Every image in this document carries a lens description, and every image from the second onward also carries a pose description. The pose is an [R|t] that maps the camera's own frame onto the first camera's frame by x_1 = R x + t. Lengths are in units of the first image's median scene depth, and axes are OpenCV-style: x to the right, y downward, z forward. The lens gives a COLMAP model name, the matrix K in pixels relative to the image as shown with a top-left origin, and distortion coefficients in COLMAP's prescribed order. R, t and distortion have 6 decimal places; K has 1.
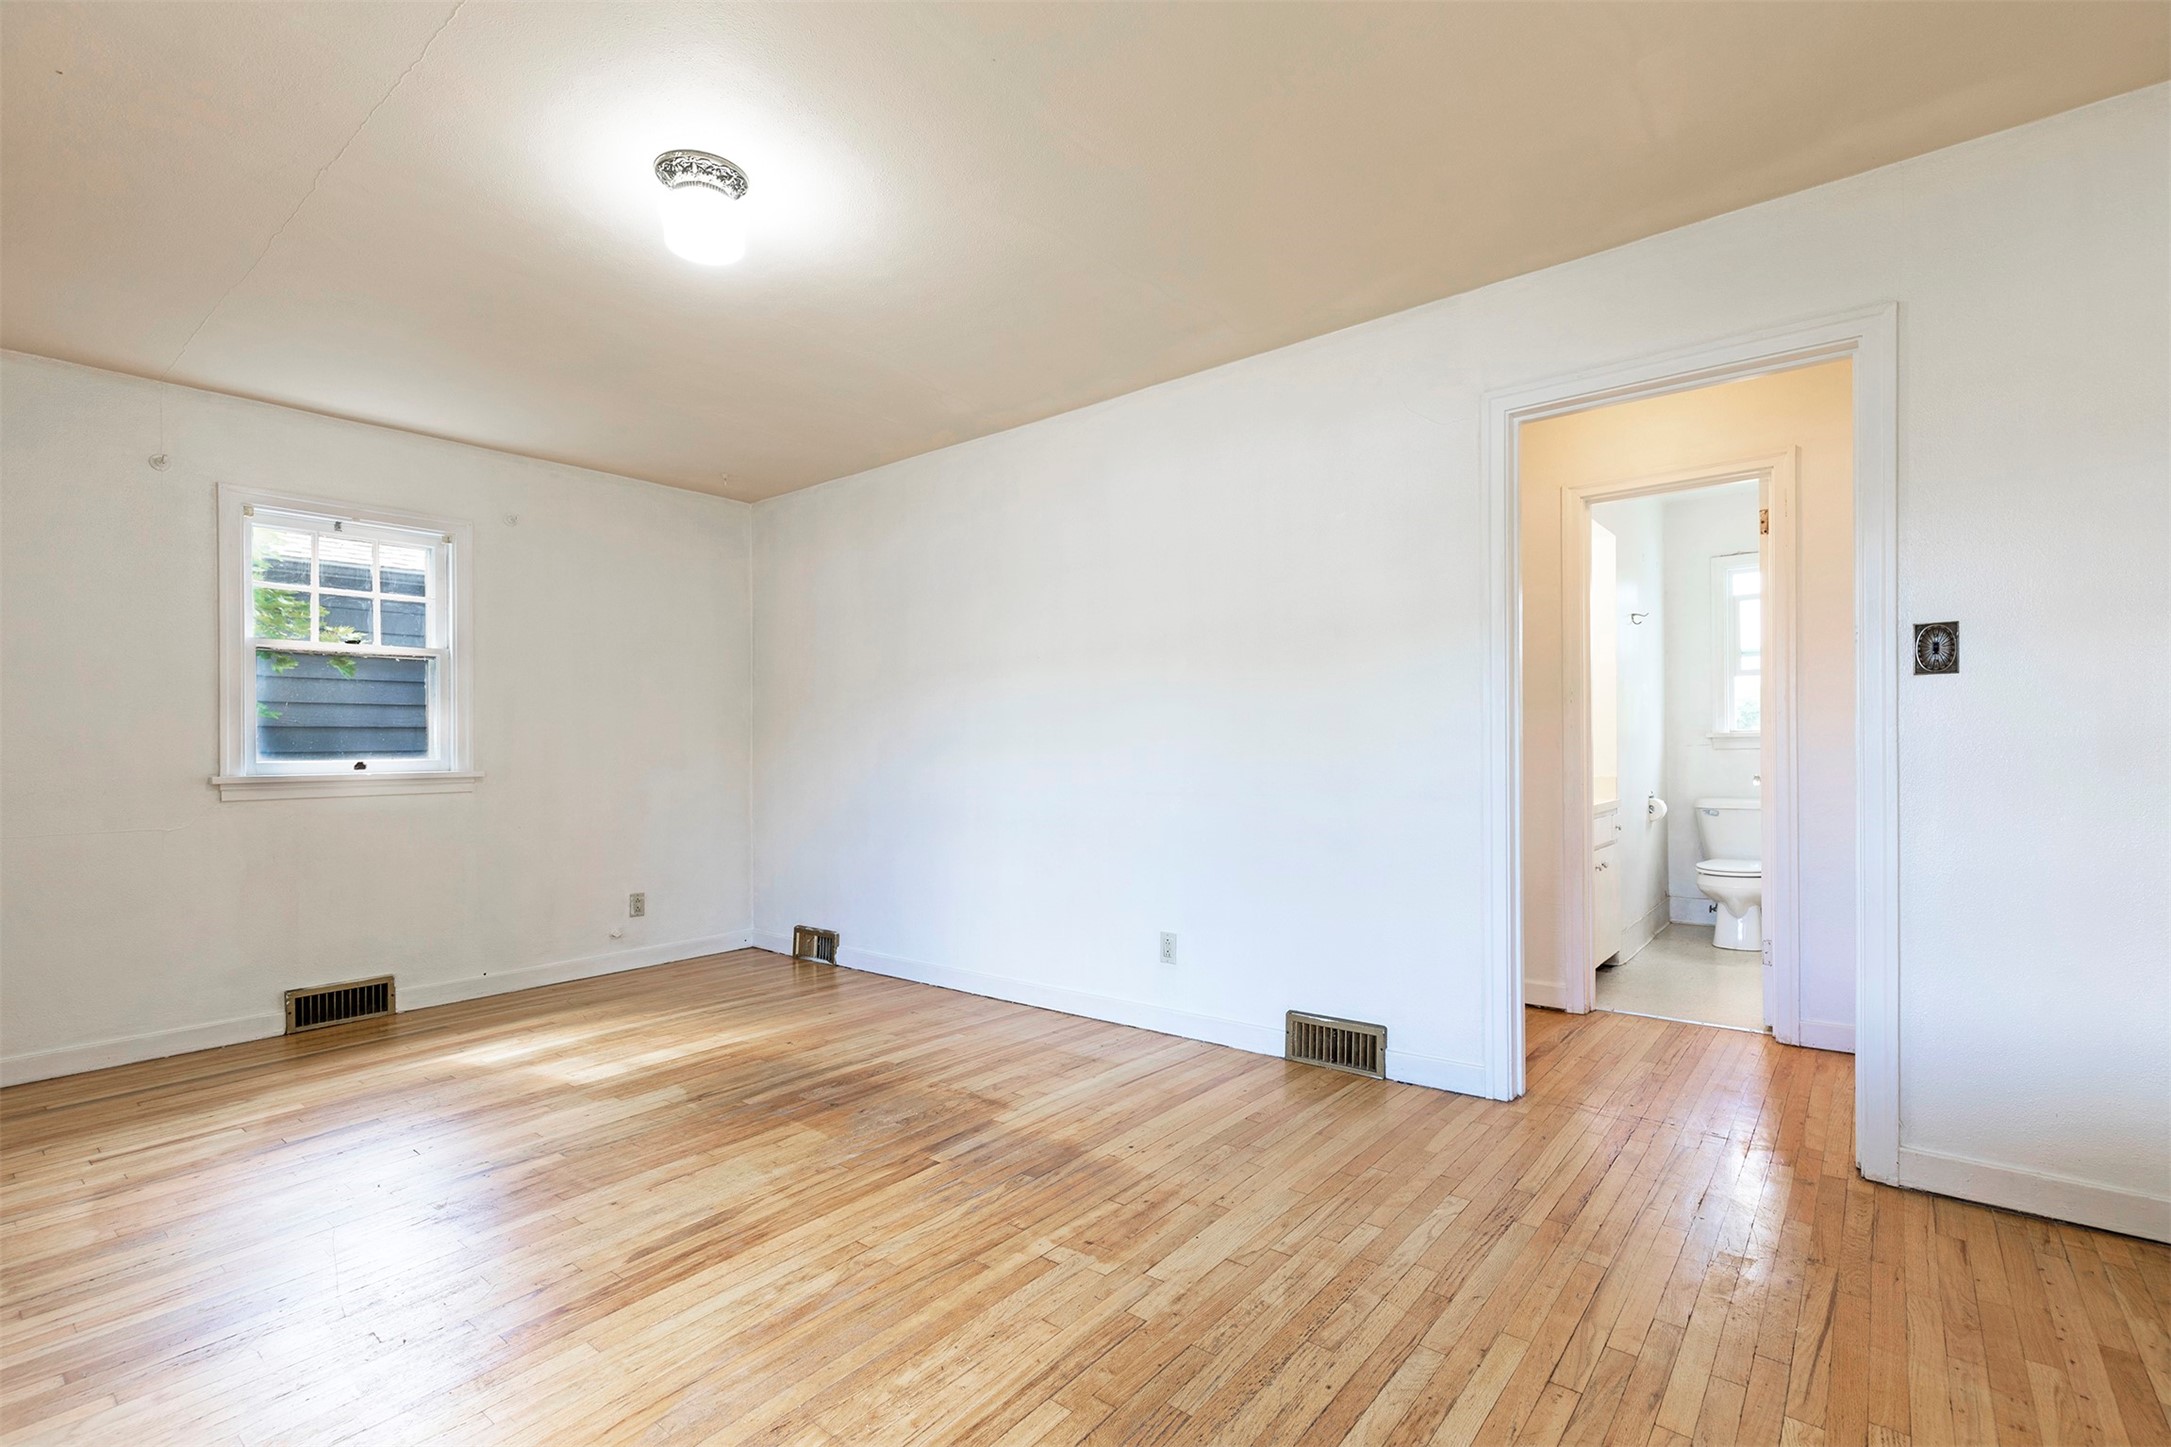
lens RADIAL K [[985.4, 0, 1091.2], [0, 985.4, 737.8], [0, 0, 1]] dist [0.002354, -0.000028]
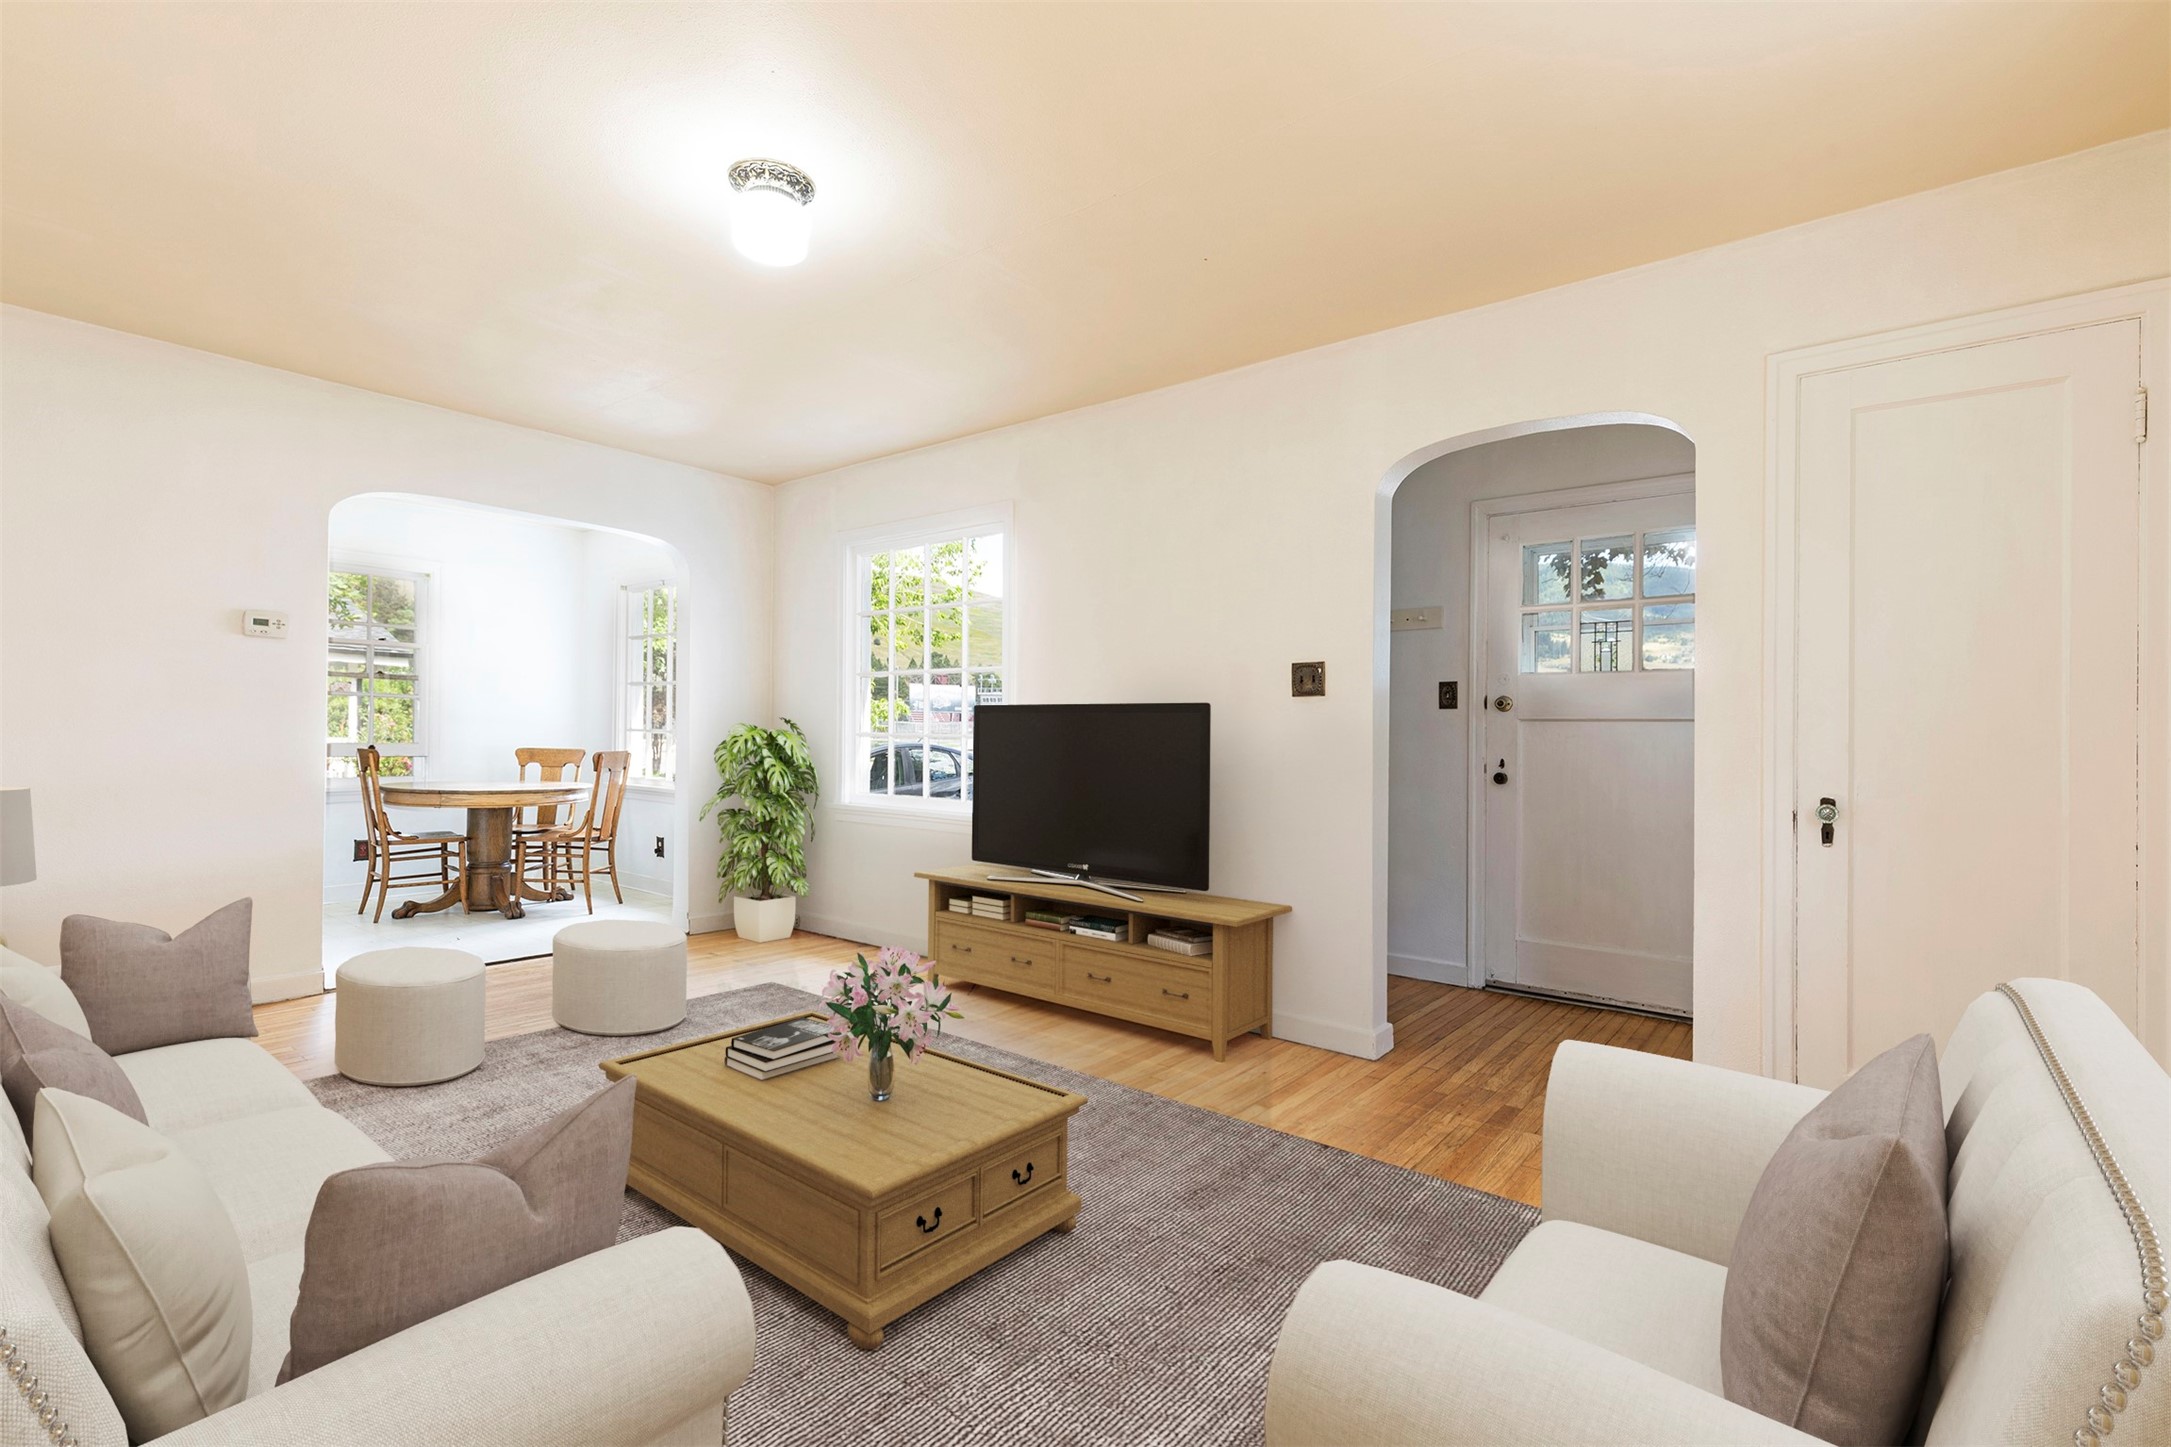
lens RADIAL K [[985.4, 0, 1091.2], [0, 985.4, 737.8], [0, 0, 1]] dist [0.002354, -0.000028]
pose [[-1.000000, 0.000756, -0.000143, -0.633292], [0.000757, 0.999994, -0.003458, 0.023817], [0.000140, -0.003458, -0.999994, 1.770825]]
